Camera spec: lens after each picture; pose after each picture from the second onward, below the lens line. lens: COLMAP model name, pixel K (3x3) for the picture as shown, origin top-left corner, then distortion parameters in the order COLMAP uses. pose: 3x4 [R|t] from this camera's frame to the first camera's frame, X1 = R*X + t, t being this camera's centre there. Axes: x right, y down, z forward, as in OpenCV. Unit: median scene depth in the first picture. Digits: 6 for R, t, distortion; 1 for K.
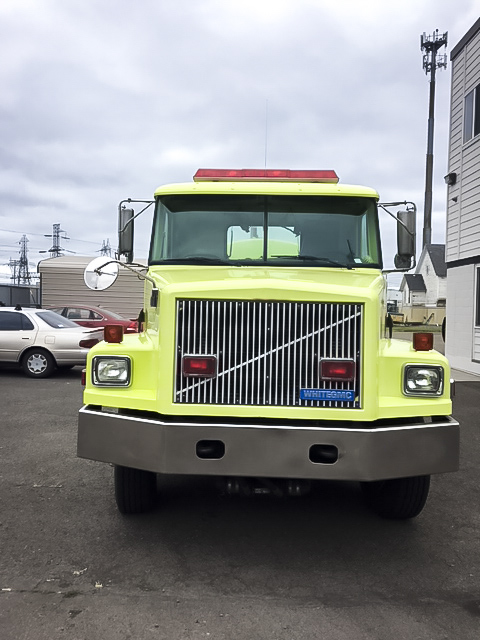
lens RADIAL K [[544.2, 0, 240.0], [0, 544.2, 320.0], [0, 0, 1]] dist [0.090279, -0.115367]
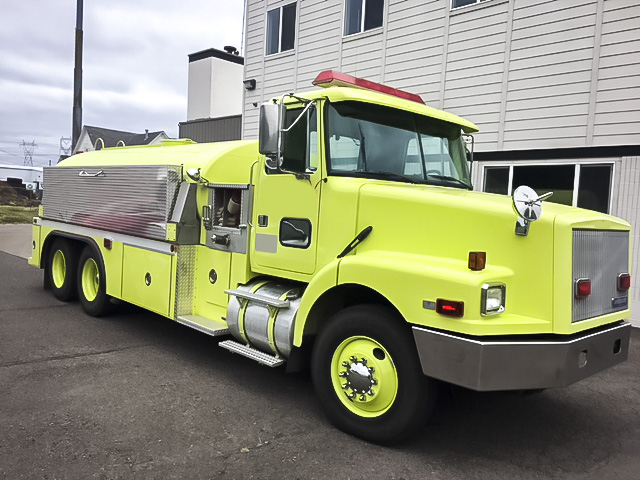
lens RADIAL K [[544.2, 0, 320.0], [0, 544.2, 240.0], [0, 0, 1]] dist [0.090279, -0.115367]
pose [[0.700992, -0.026981, 0.712659, -0.938654], [-0.020319, 0.998123, 0.057774, -0.052387], [-0.712880, -0.054980, 0.699127, 0.432921]]
